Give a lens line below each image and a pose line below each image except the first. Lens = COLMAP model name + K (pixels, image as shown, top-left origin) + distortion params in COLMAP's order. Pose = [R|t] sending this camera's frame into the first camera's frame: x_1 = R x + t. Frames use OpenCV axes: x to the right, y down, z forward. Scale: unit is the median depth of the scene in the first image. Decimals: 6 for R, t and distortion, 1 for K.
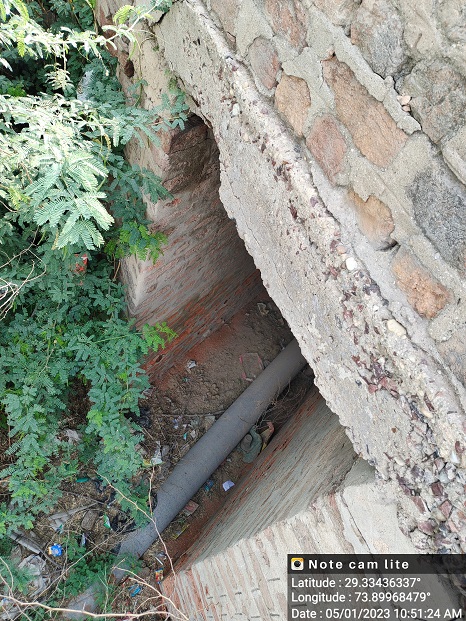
lens RADIAL K [[468.2, 0, 231.5], [0, 468.2, 310.1], [0, 0, 1]] dist [0.021037, -0.033388]
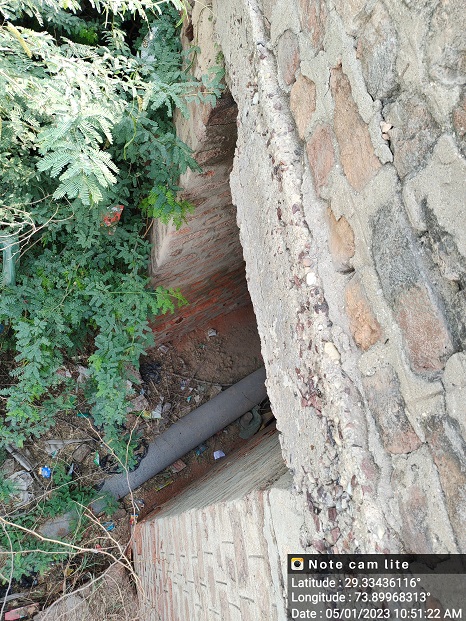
lens RADIAL K [[468.2, 0, 231.5], [0, 468.2, 310.1], [0, 0, 1]] dist [0.021037, -0.033388]
pose [[0.969823, 0.225478, -0.092755, 0.151878], [-0.219447, 0.973045, 0.070900, -0.051207], [0.106241, -0.048406, 0.993162, -0.011564]]
